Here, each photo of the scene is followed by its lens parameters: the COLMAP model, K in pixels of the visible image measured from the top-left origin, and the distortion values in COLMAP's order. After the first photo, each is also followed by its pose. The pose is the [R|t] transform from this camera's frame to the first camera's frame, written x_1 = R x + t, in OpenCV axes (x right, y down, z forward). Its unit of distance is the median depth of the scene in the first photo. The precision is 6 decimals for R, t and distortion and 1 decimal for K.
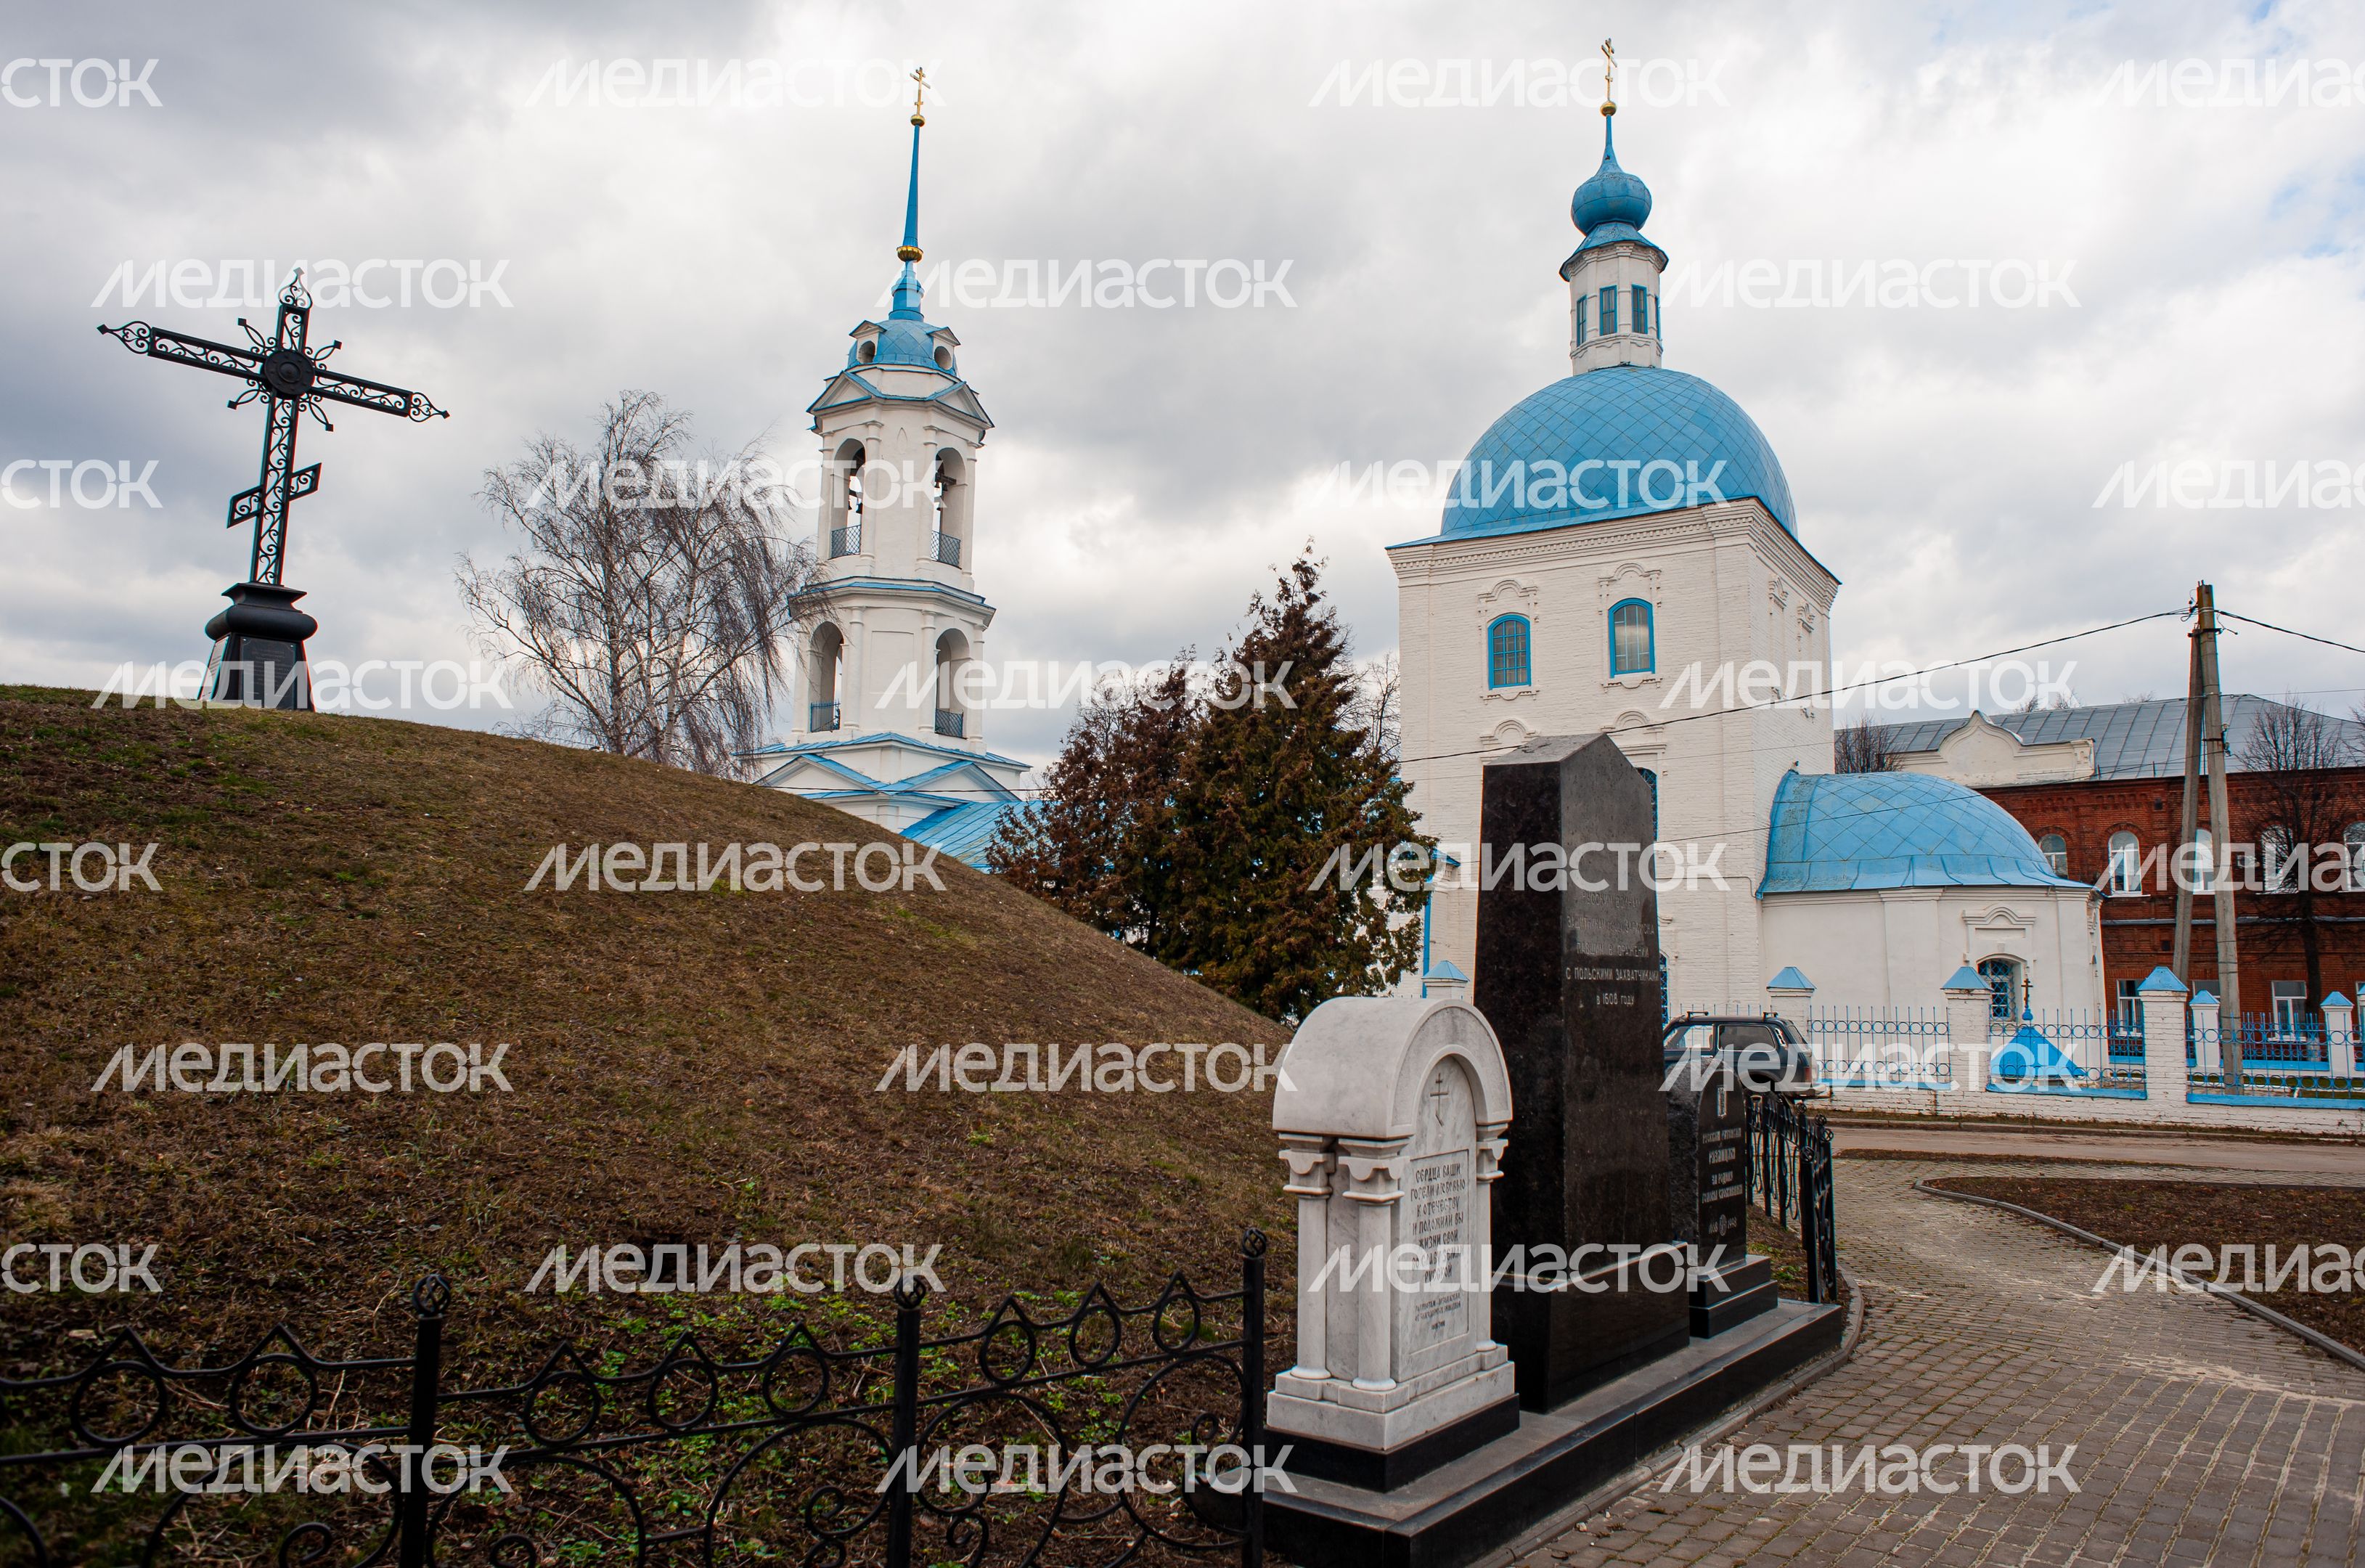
lens RADIAL K [[1659.4, 0, 1196.1], [0, 1659.4, 782.9], [0, 0, 1]] dist [-0.084502, 0.080843]
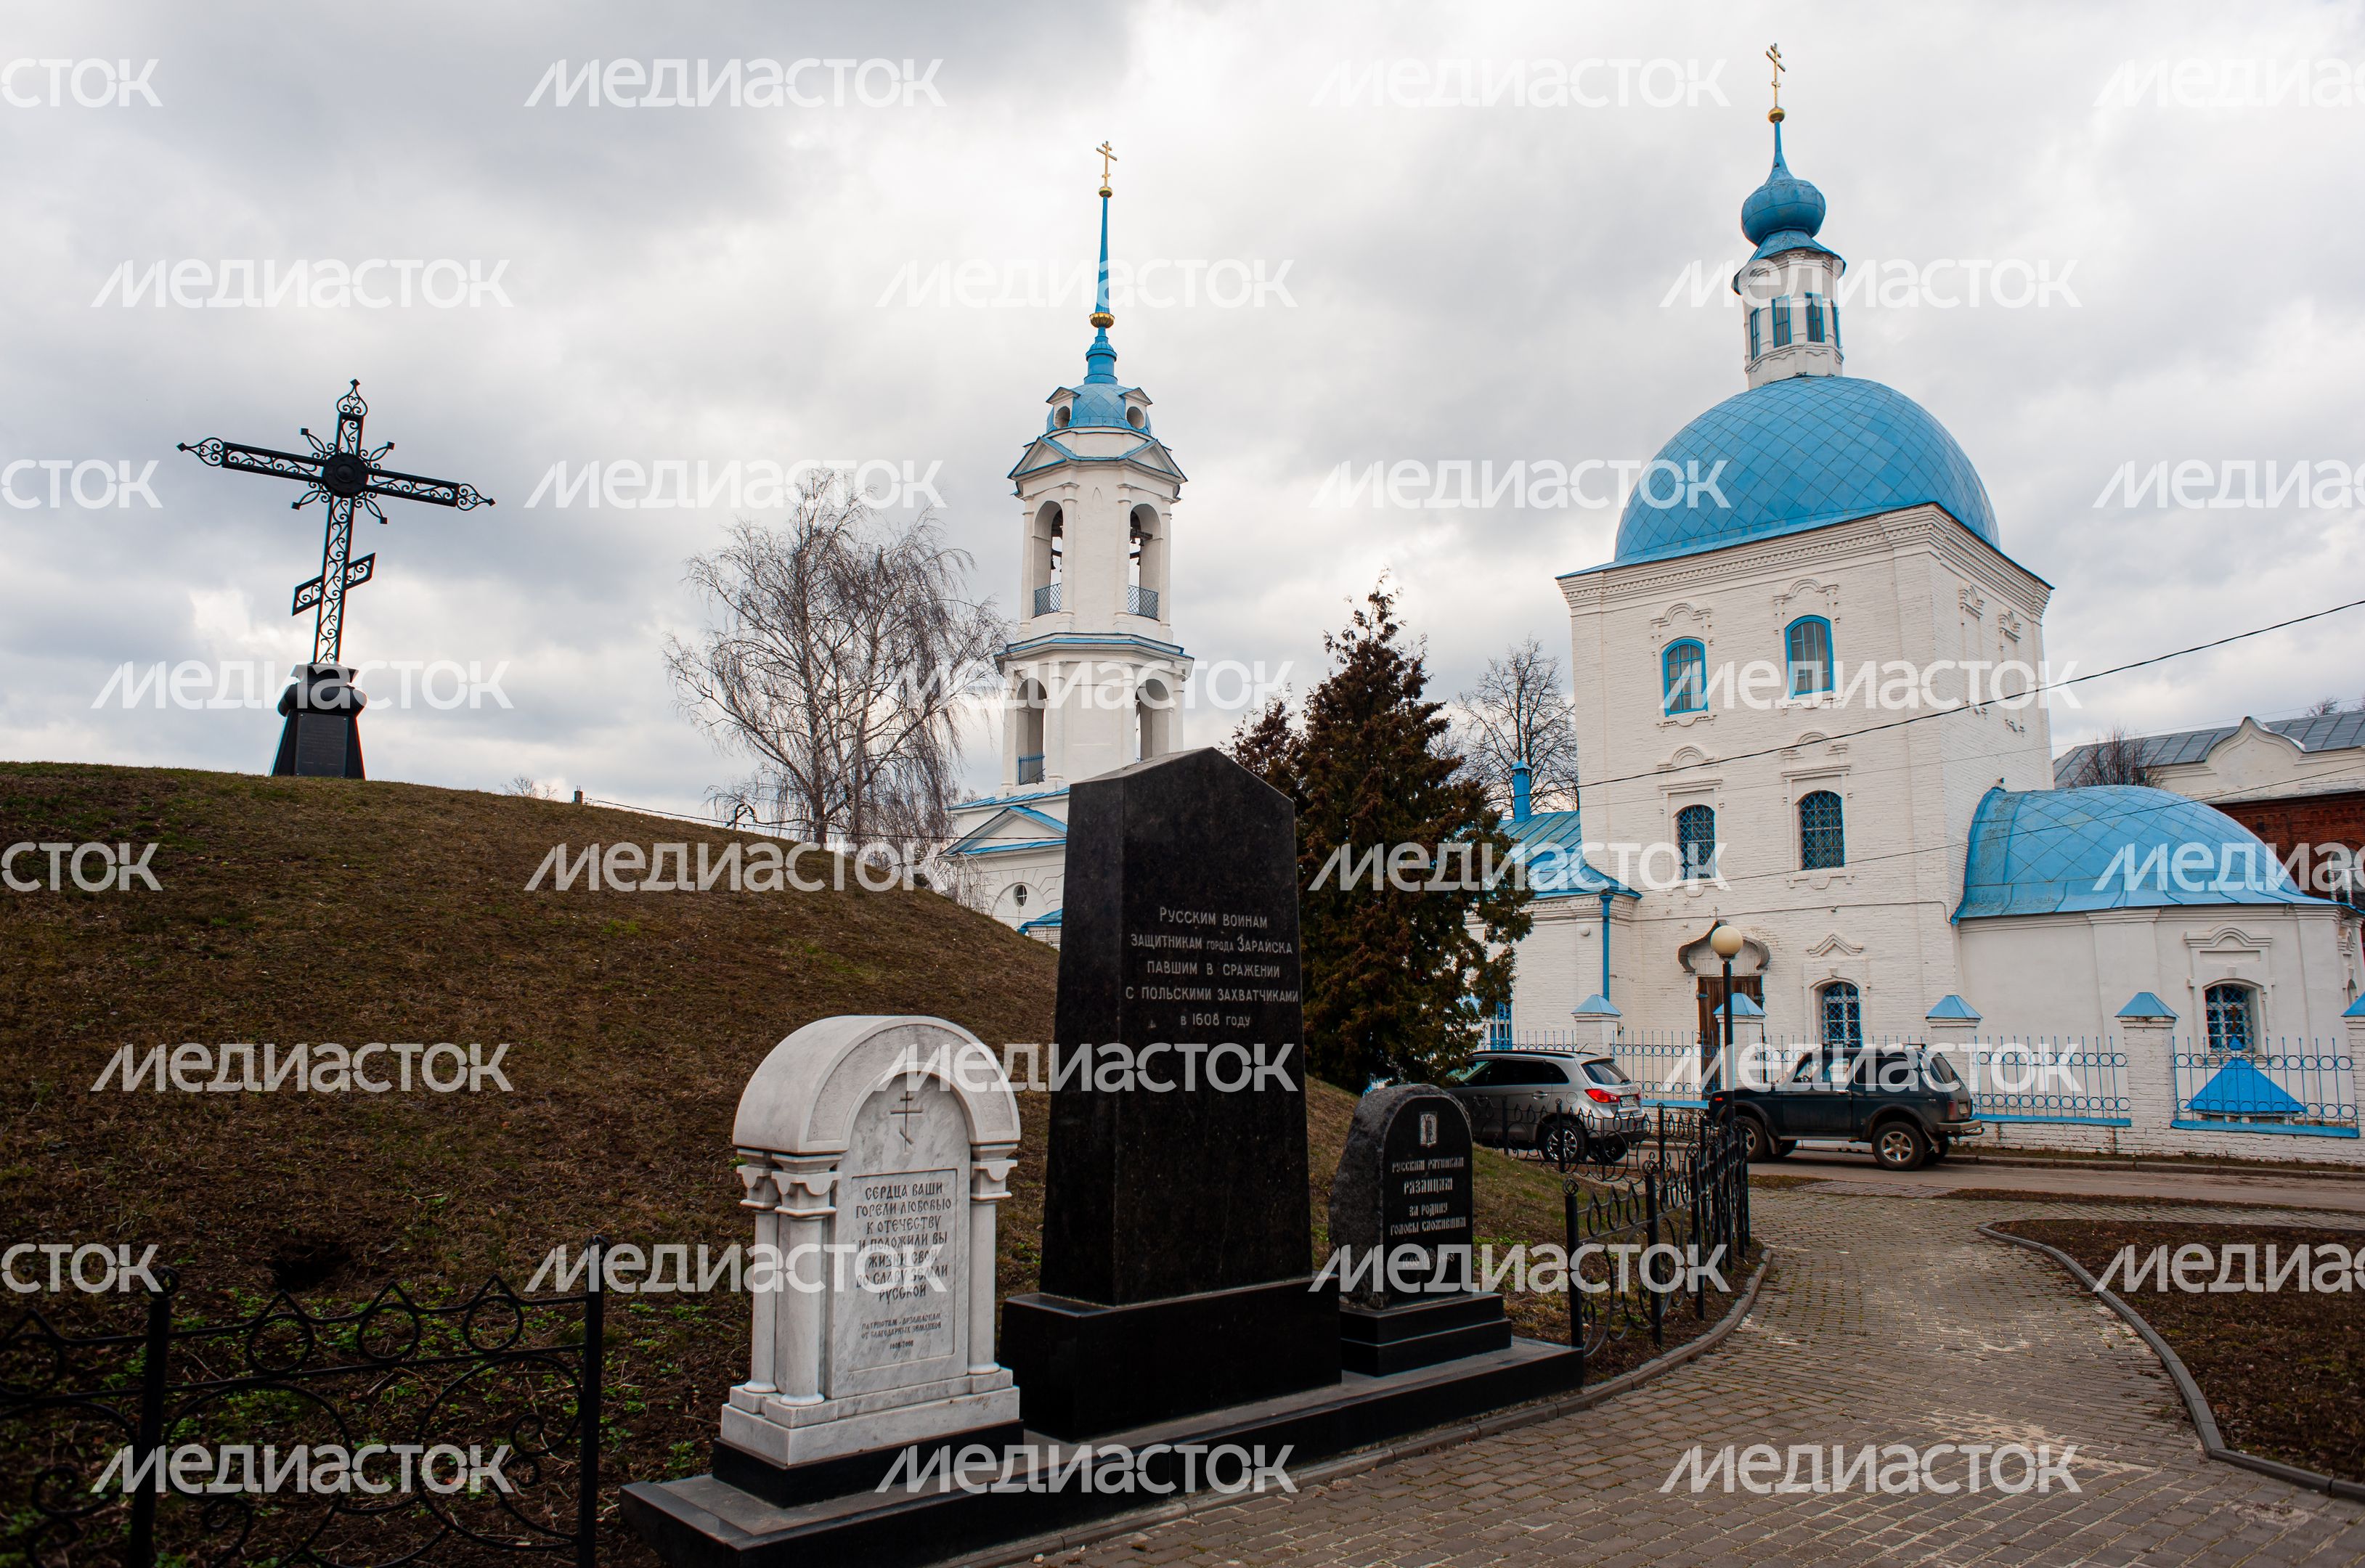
lens RADIAL K [[1640.4, 0, 1182.5], [0, 1640.4, 784.0], [0, 0, 1]] dist [-0.091281, 0.093415]
pose [[0.985013, -0.035506, -0.168783, 0.060459], [0.030960, 0.999086, -0.029486, 0.003098], [0.169676, 0.023819, 0.985212, 0.006678]]
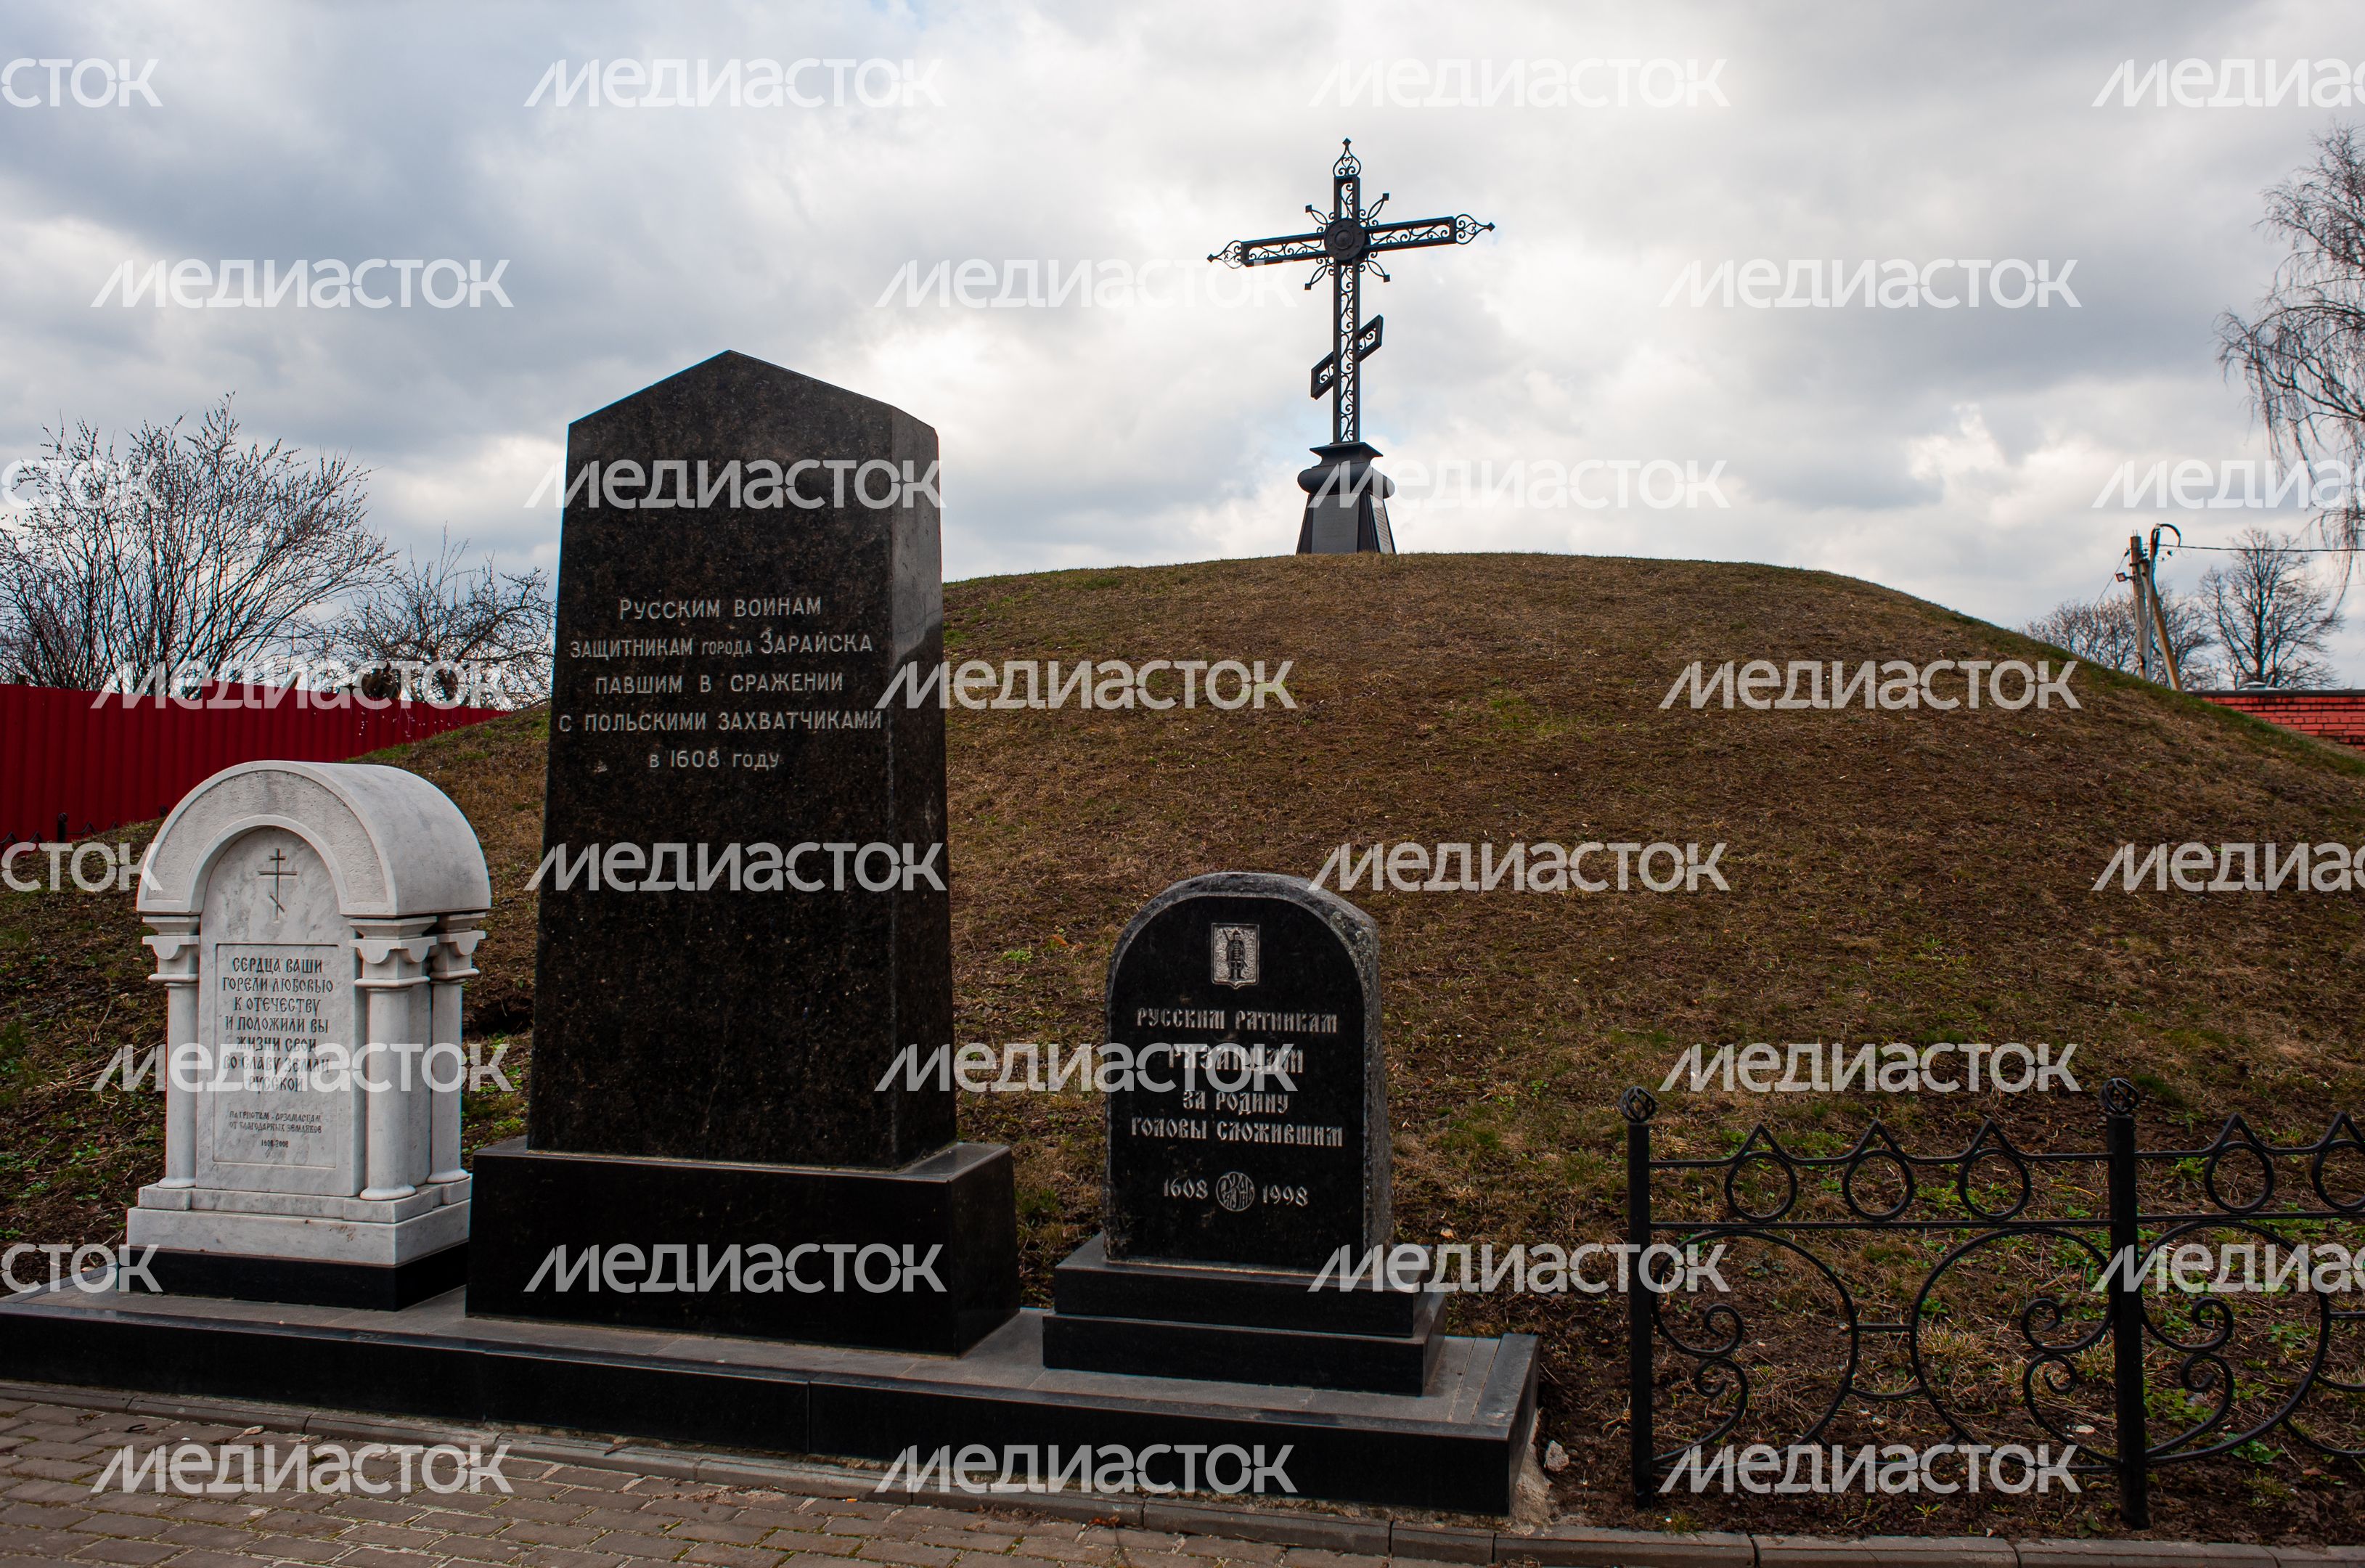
lens RADIAL K [[1799.0, 0, 1187.5], [0, 1799.0, 725.7], [0, 0, 1]] dist [-0.098643, 0.104929]
pose [[0.397475, -0.062497, -0.915482, 0.146990], [0.114740, 0.993233, -0.017989, 0.023227], [0.910411, -0.097893, 0.401956, 0.135781]]
